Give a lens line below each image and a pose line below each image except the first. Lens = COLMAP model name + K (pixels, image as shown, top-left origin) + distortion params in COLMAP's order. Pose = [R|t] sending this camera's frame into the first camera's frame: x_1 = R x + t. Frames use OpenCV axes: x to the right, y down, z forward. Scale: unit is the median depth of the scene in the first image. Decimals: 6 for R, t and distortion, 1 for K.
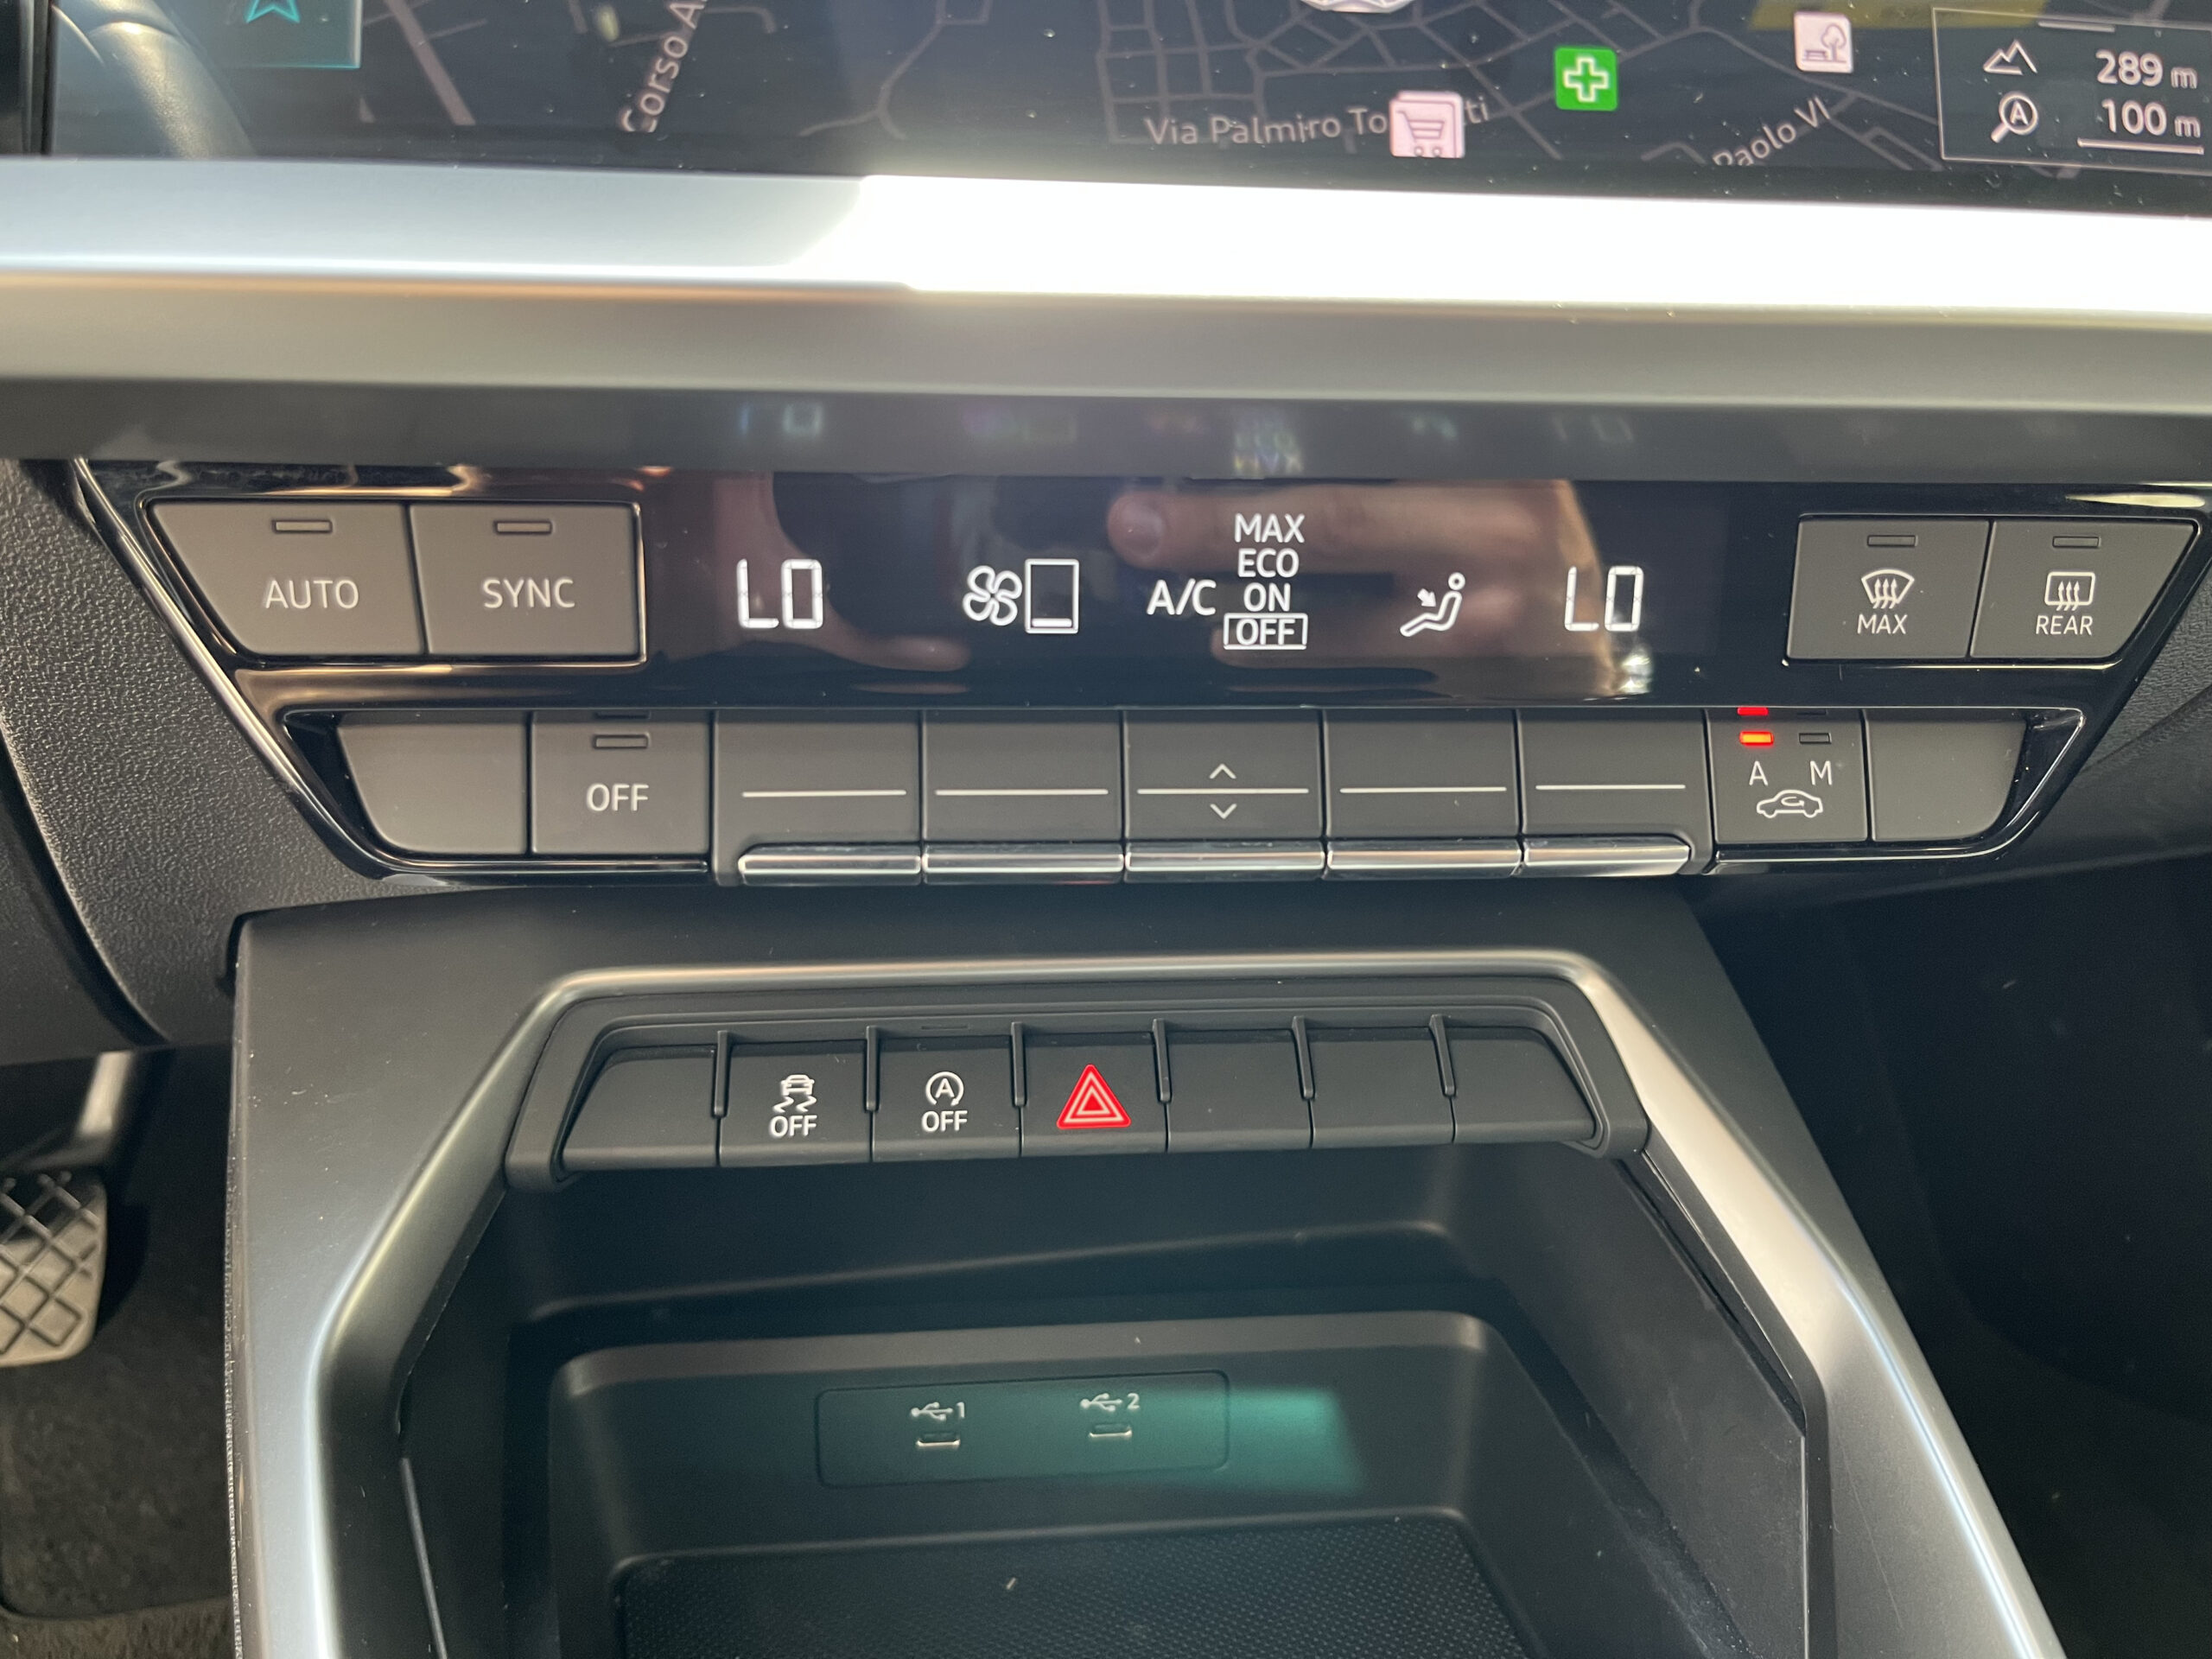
lens RADIAL K [[1706.9, 0, 1110.3], [0, 1706.9, 870.2], [0, 0, 1]] dist [0.010370, -0.067760]
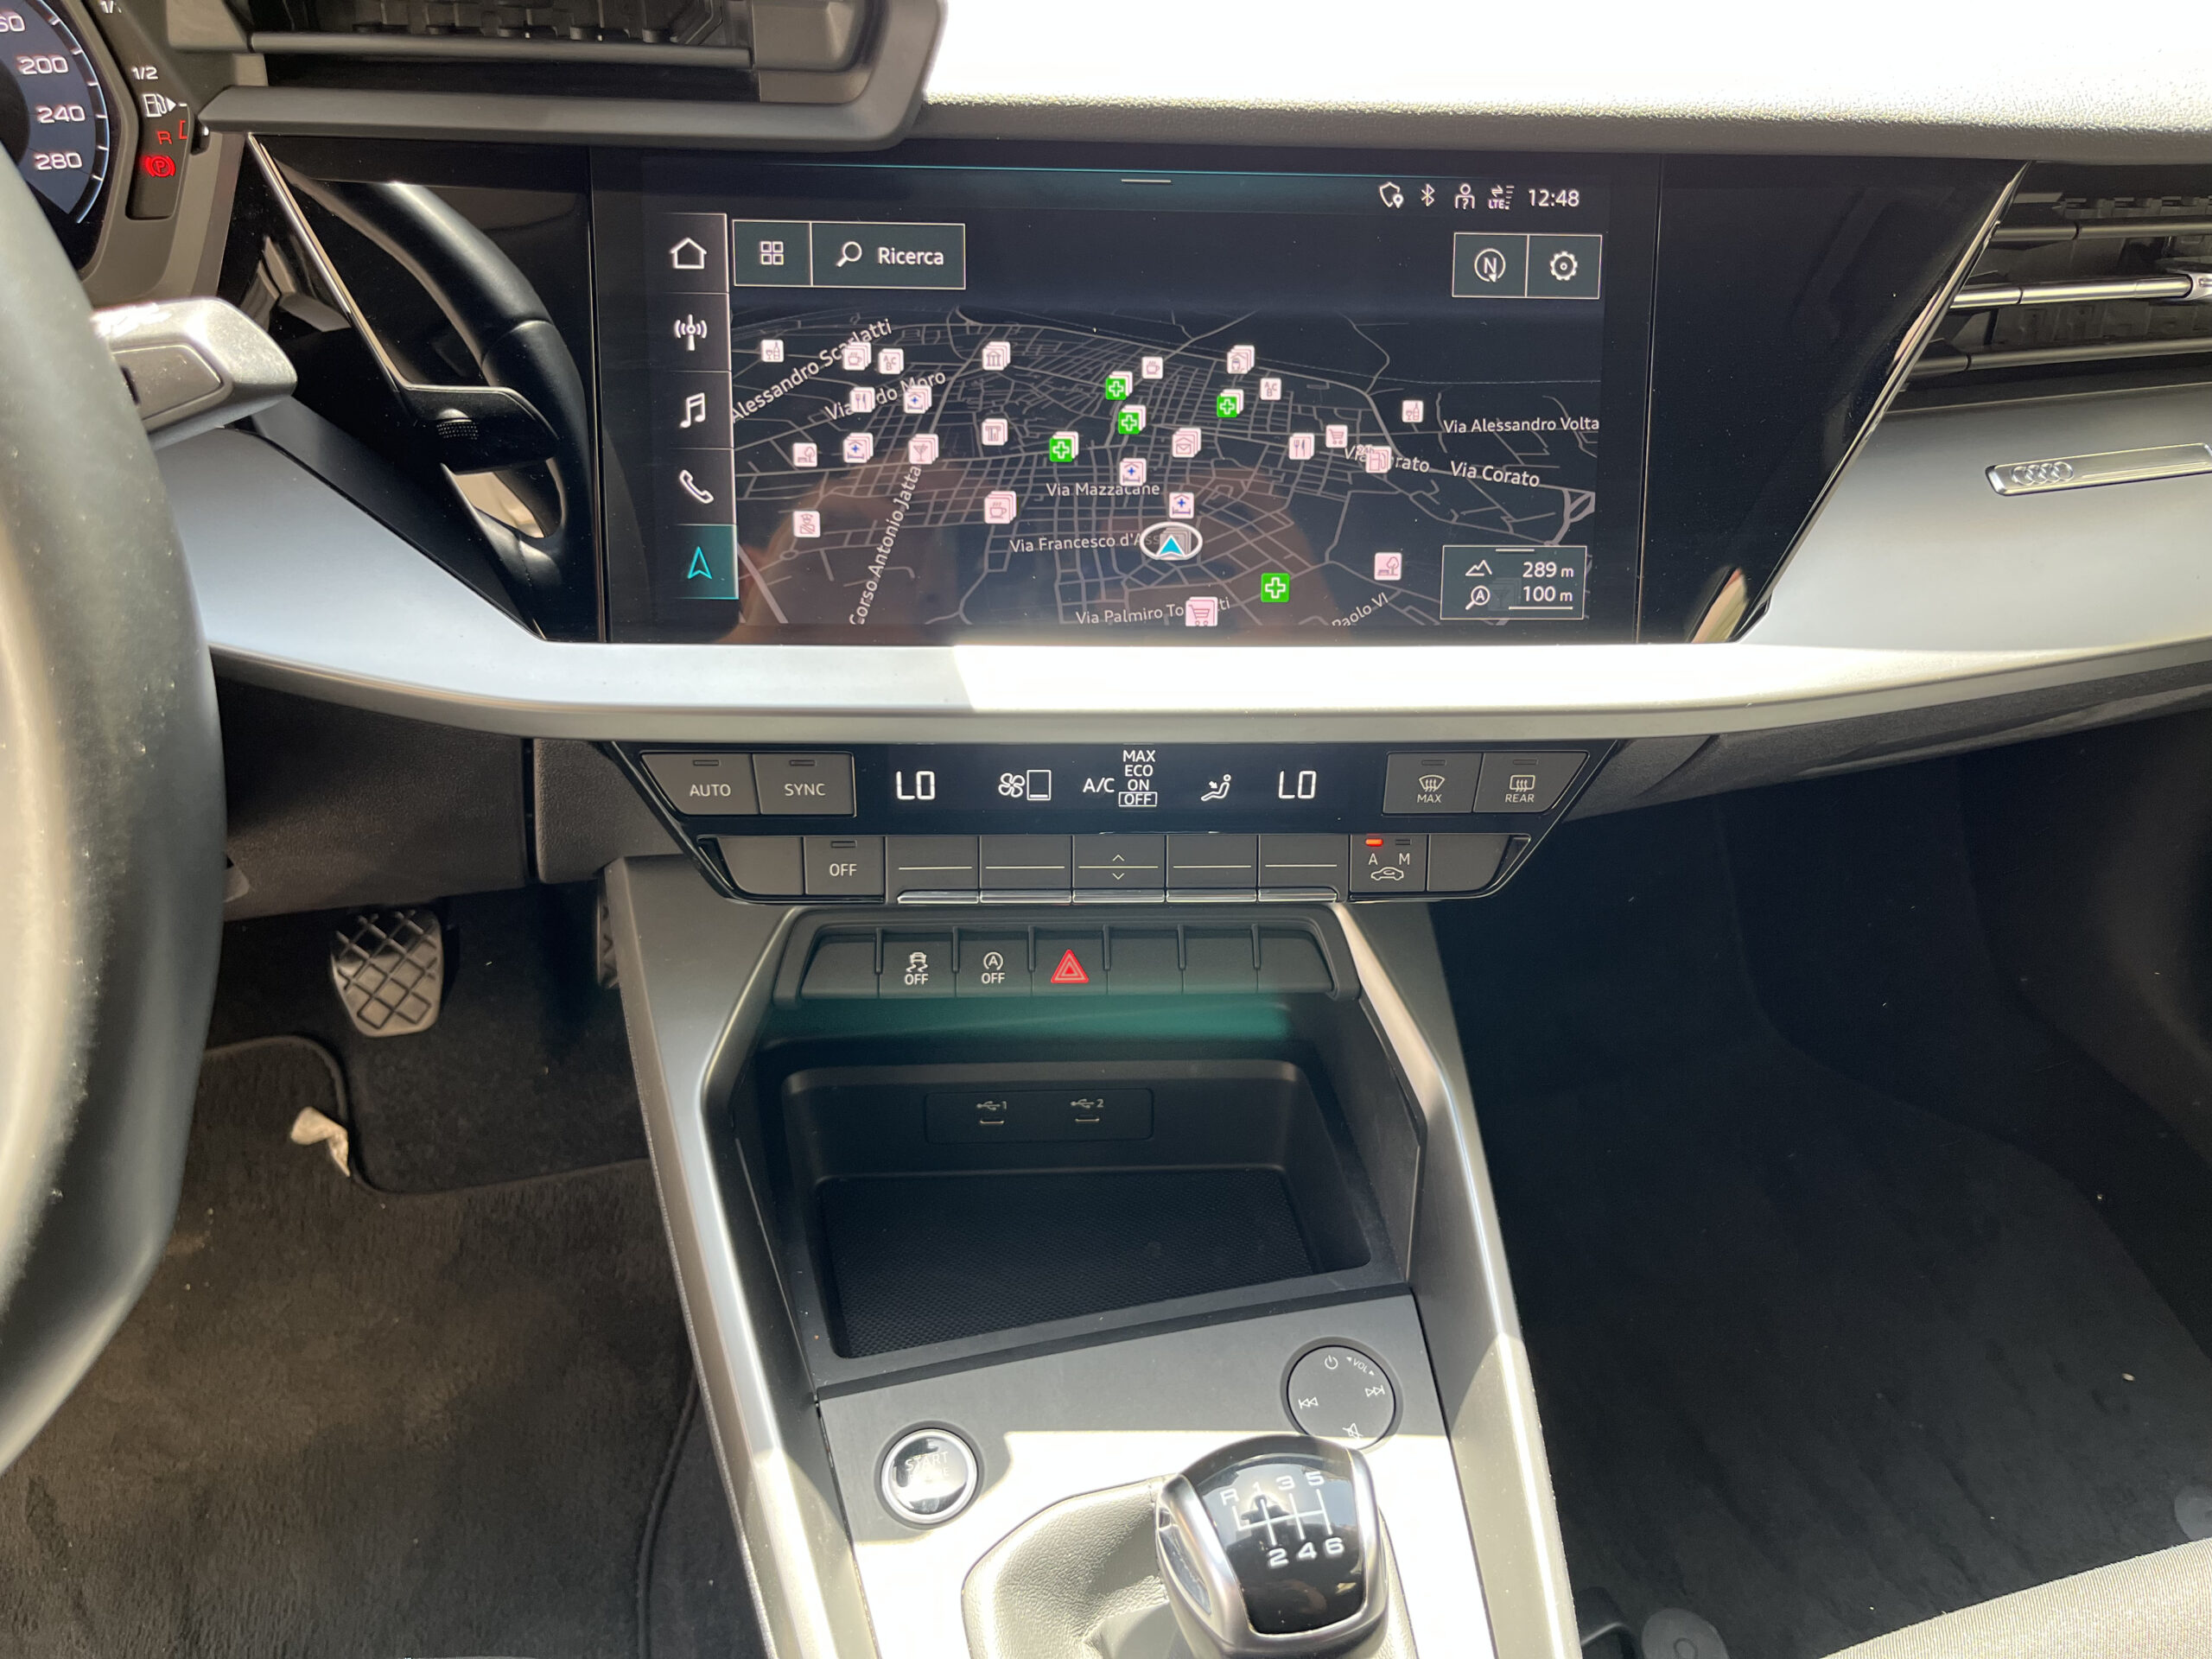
lens RADIAL K [[1676.1, 0, 1111.2], [0, 1676.1, 838.3], [0, 0, 1]] dist [0.021534, -0.061499]
pose [[0.998945, 0.024474, -0.038858, 0.140393], [-0.016059, 0.978900, 0.203706, -0.521019], [0.043023, -0.202867, 0.978261, -1.085397]]
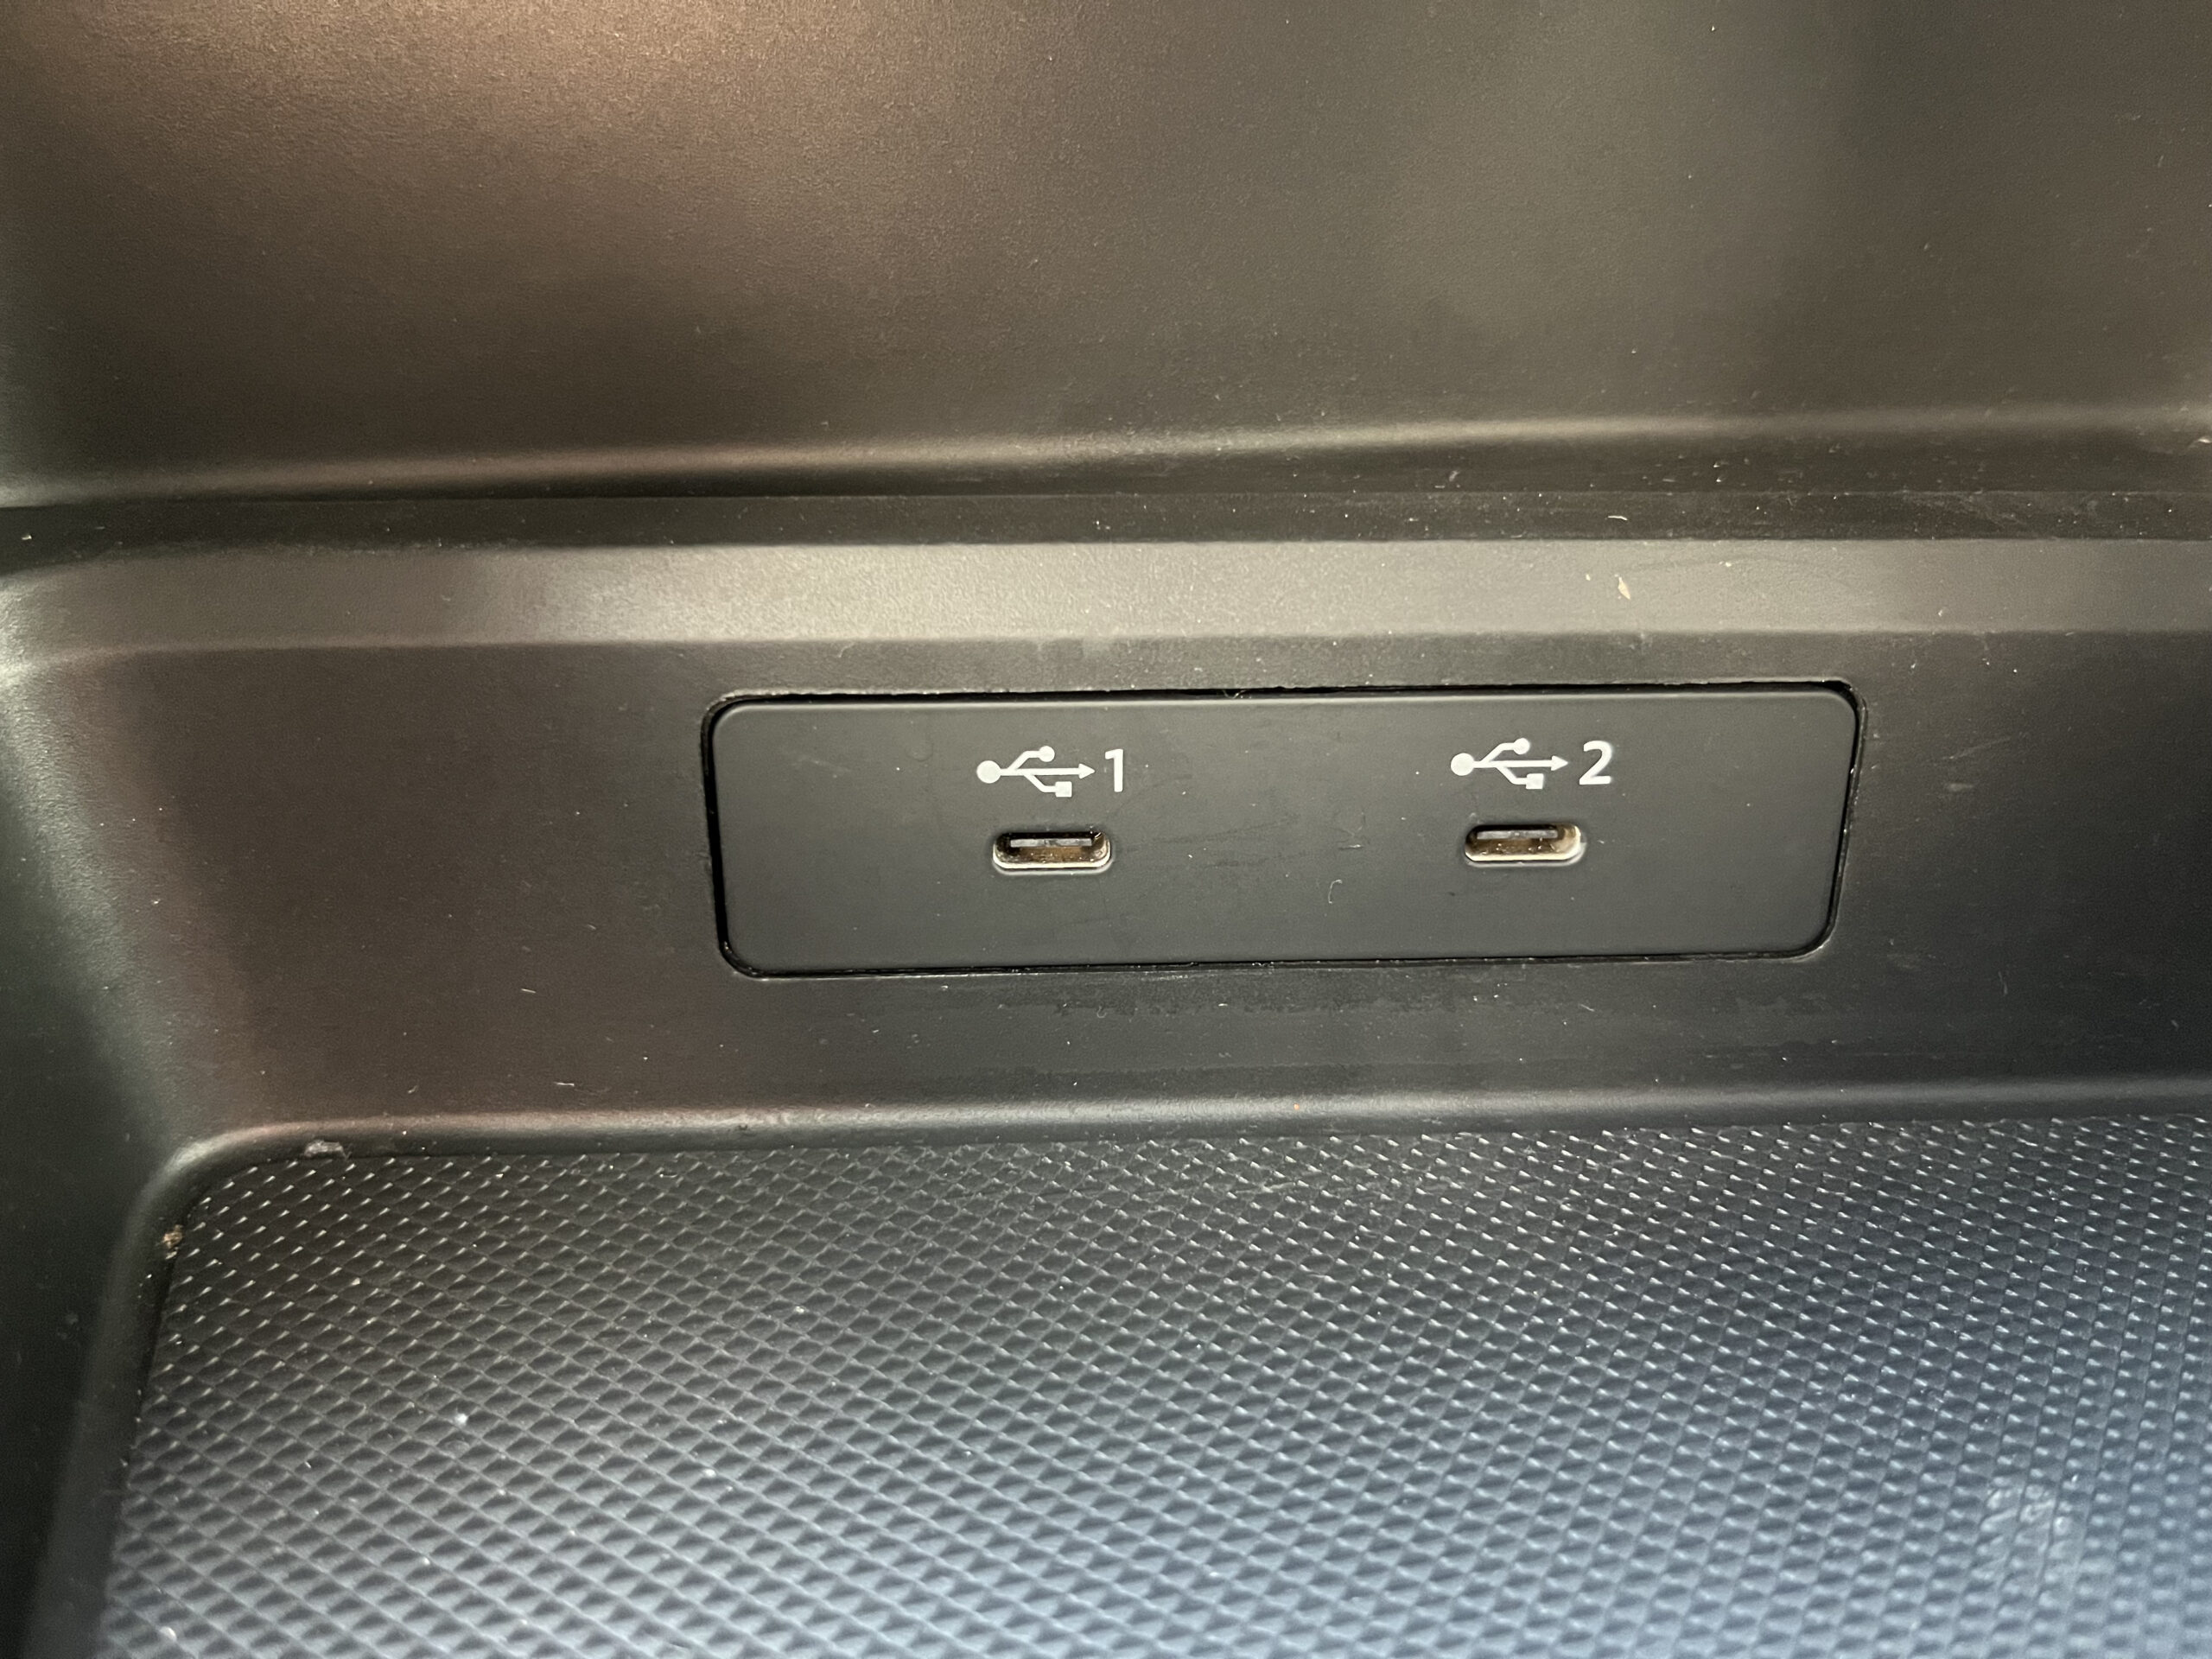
lens RADIAL K [[1680.0, 0, 1098.9], [0, 1680.0, 838.6], [0, 0, 1]] dist [0.089012, -0.129110]
pose [[0.998027, 0.025483, -0.057390, -0.112788], [-0.013213, 0.978716, 0.204795, 0.414073], [0.061387, -0.203633, 0.977121, 1.045849]]
